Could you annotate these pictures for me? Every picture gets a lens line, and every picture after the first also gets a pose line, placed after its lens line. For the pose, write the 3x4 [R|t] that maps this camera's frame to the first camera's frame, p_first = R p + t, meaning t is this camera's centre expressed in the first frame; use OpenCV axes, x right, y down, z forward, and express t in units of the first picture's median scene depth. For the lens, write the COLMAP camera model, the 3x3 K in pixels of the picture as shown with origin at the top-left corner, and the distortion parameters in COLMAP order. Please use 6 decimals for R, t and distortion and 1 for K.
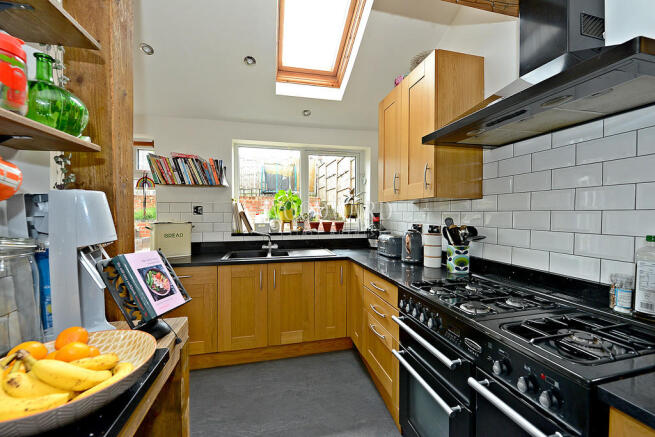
lens RADIAL K [[261.2, 0, 328.5], [0, 261.2, 216.4], [0, 0, 1]] dist [-0.003231, -0.000170]
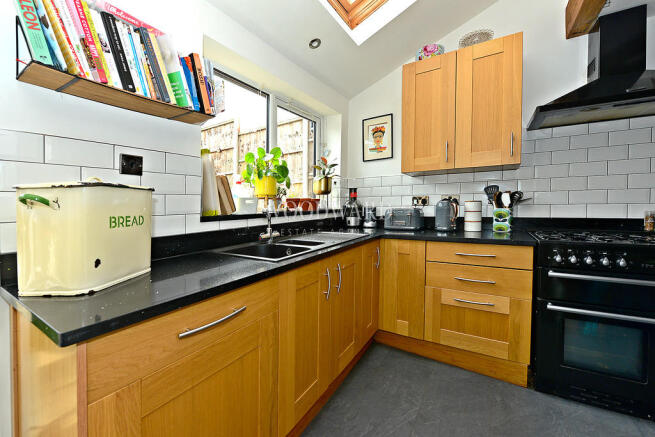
lens RADIAL K [[261.2, 0, 333.1], [0, 261.2, 205.4], [0, 0, 1]] dist [-0.003231, -0.000170]
pose [[0.703311, -0.017696, 0.710662, -0.558531], [0.025681, 0.999670, -0.000523, 0.050317], [-0.710418, 0.018619, 0.703533, 0.454319]]
